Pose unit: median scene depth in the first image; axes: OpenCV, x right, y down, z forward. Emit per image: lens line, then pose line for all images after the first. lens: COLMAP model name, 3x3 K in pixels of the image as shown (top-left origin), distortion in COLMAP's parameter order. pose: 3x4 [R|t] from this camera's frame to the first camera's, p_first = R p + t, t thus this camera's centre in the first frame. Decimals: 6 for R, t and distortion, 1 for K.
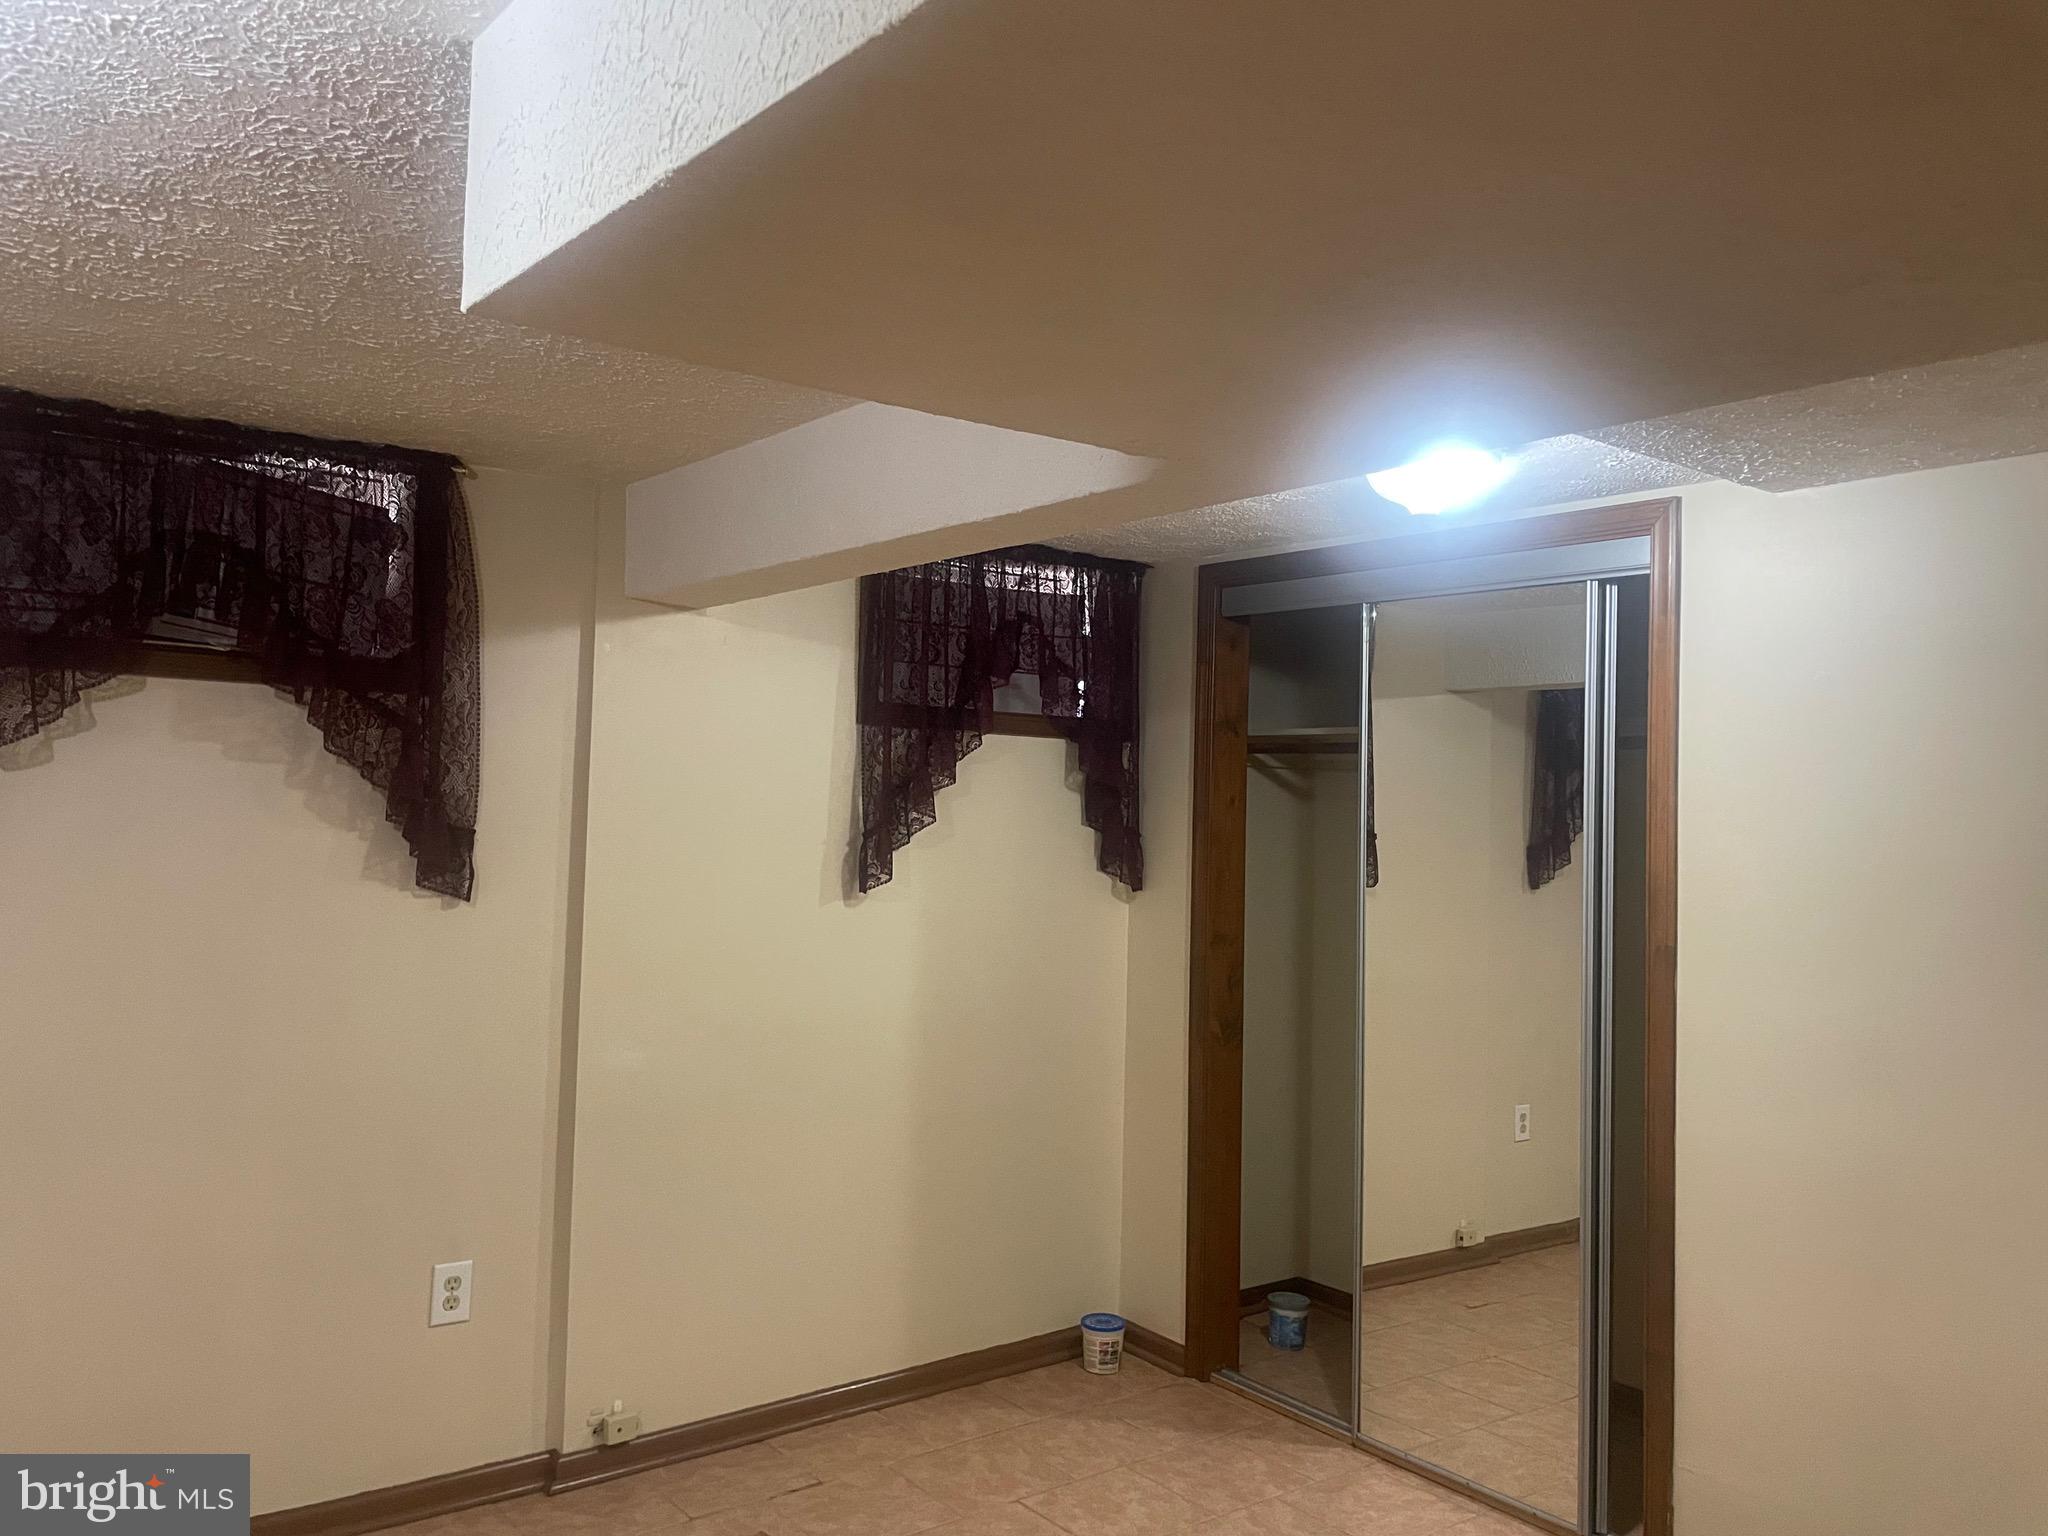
lens RADIAL K [[1559.8, 0, 1024.0], [0, 1559.8, 759.1], [0, 0, 1]] dist [0.069889, -0.105645]
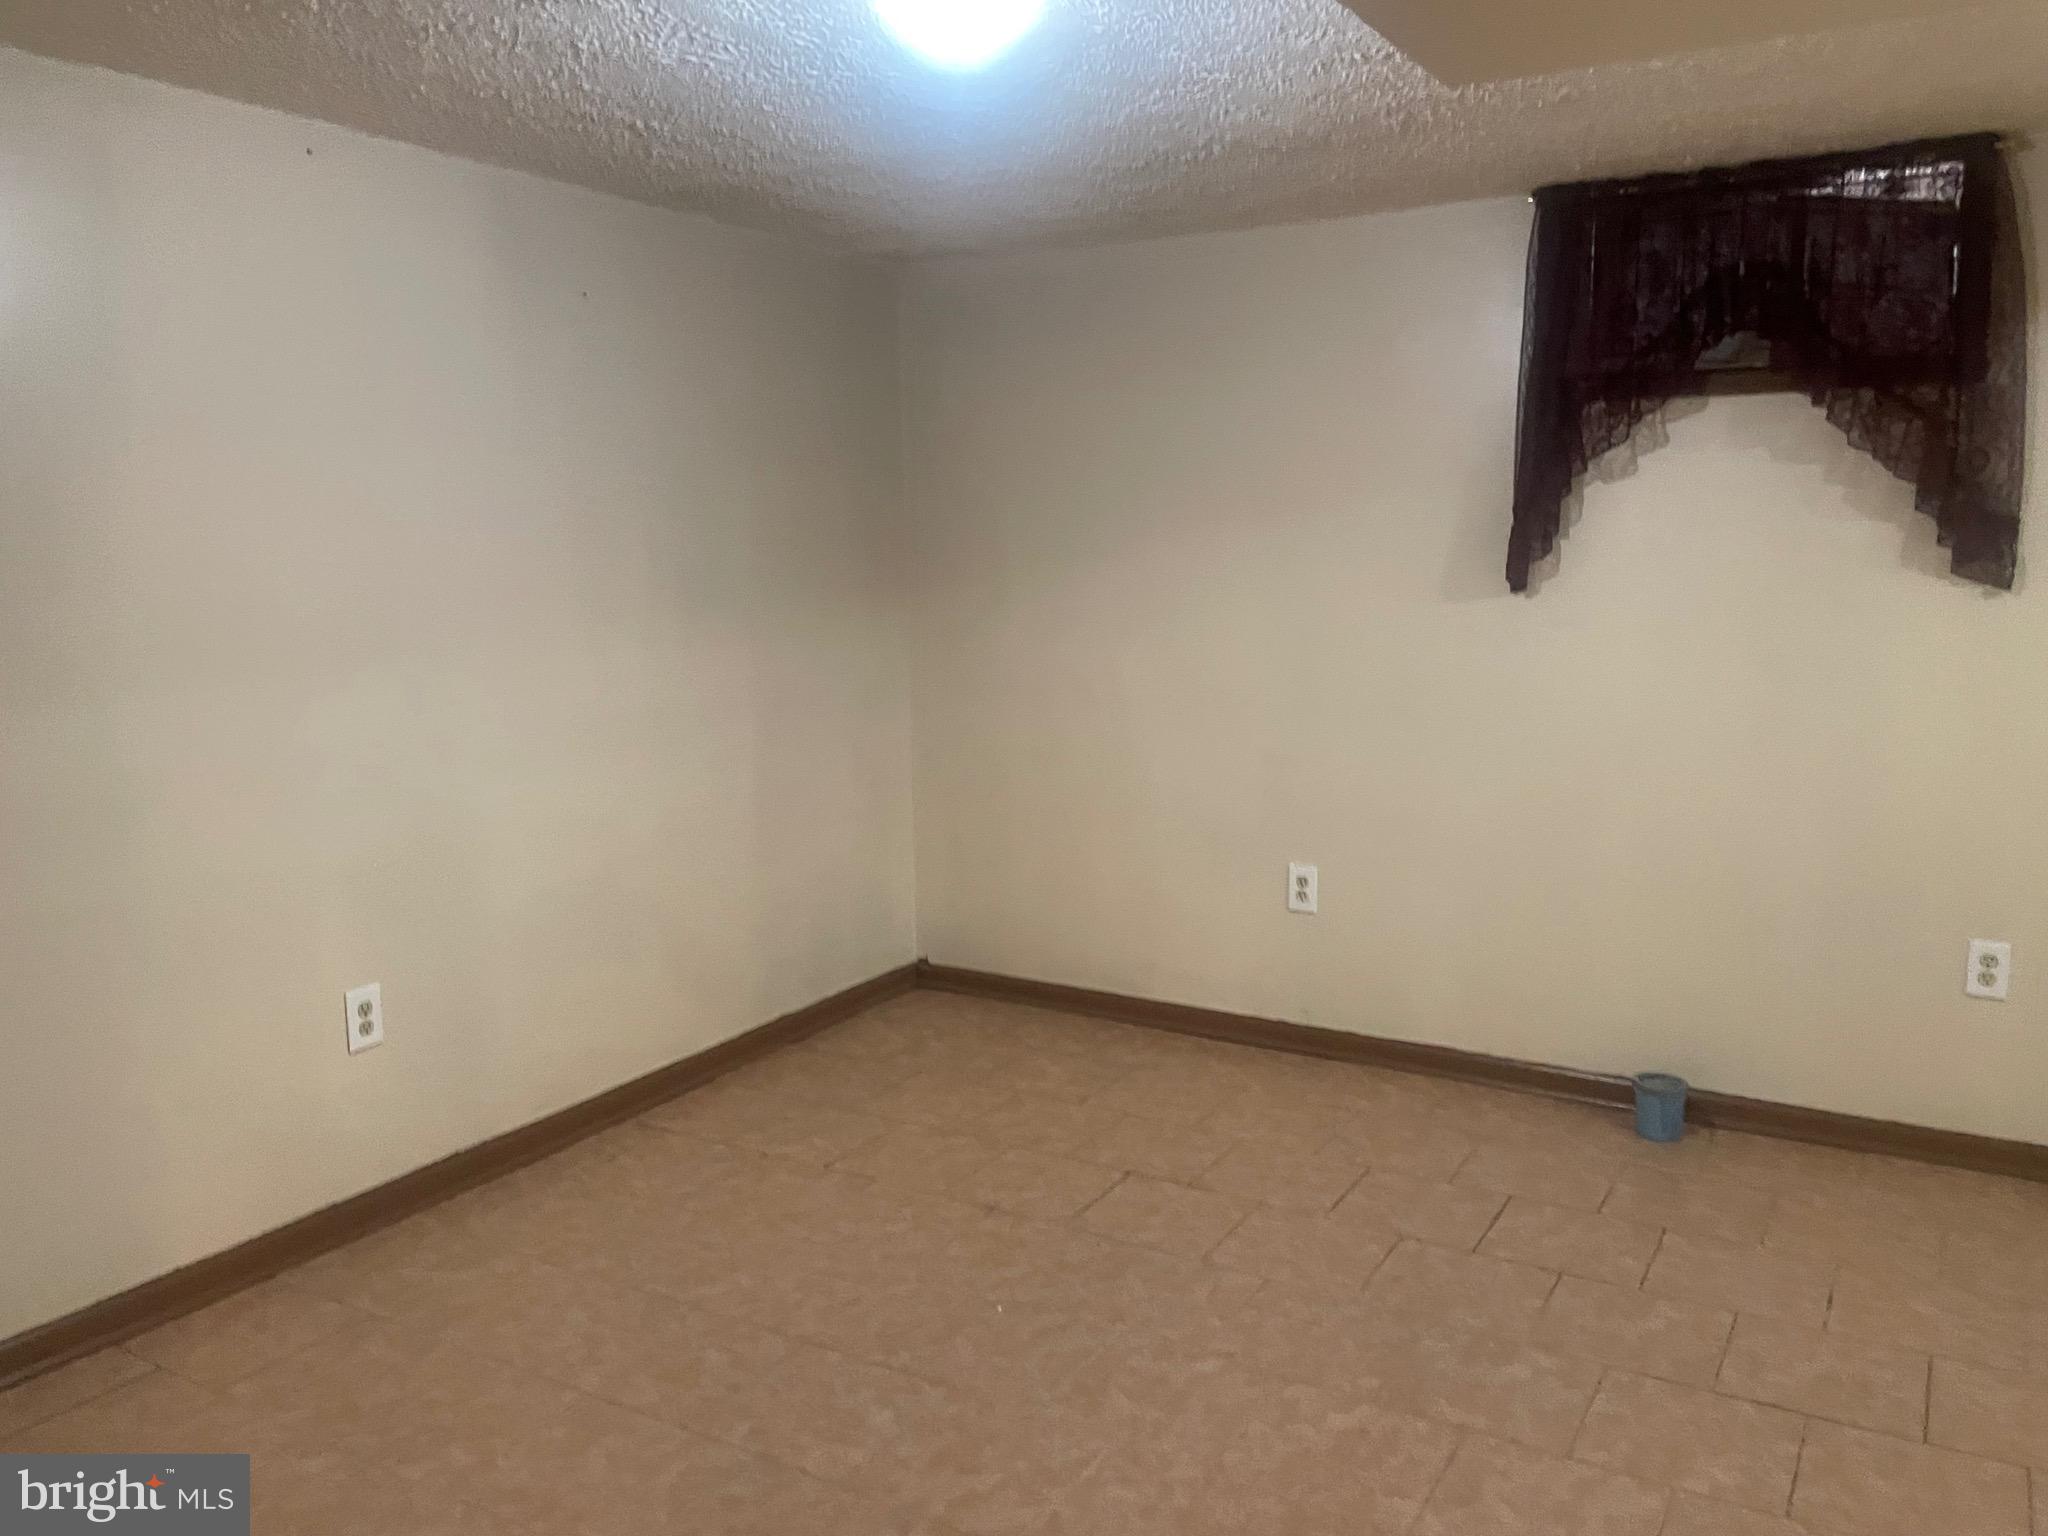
lens RADIAL K [[1559.8, 0, 1023.7], [0, 1559.8, 771.8], [0, 0, 1]] dist [0.069889, -0.105645]
pose [[0.367788, 0.101347, -0.924370, 0.370617], [0.048388, 0.990611, 0.127863, 0.048697], [0.928650, -0.091755, 0.359431, 0.051886]]
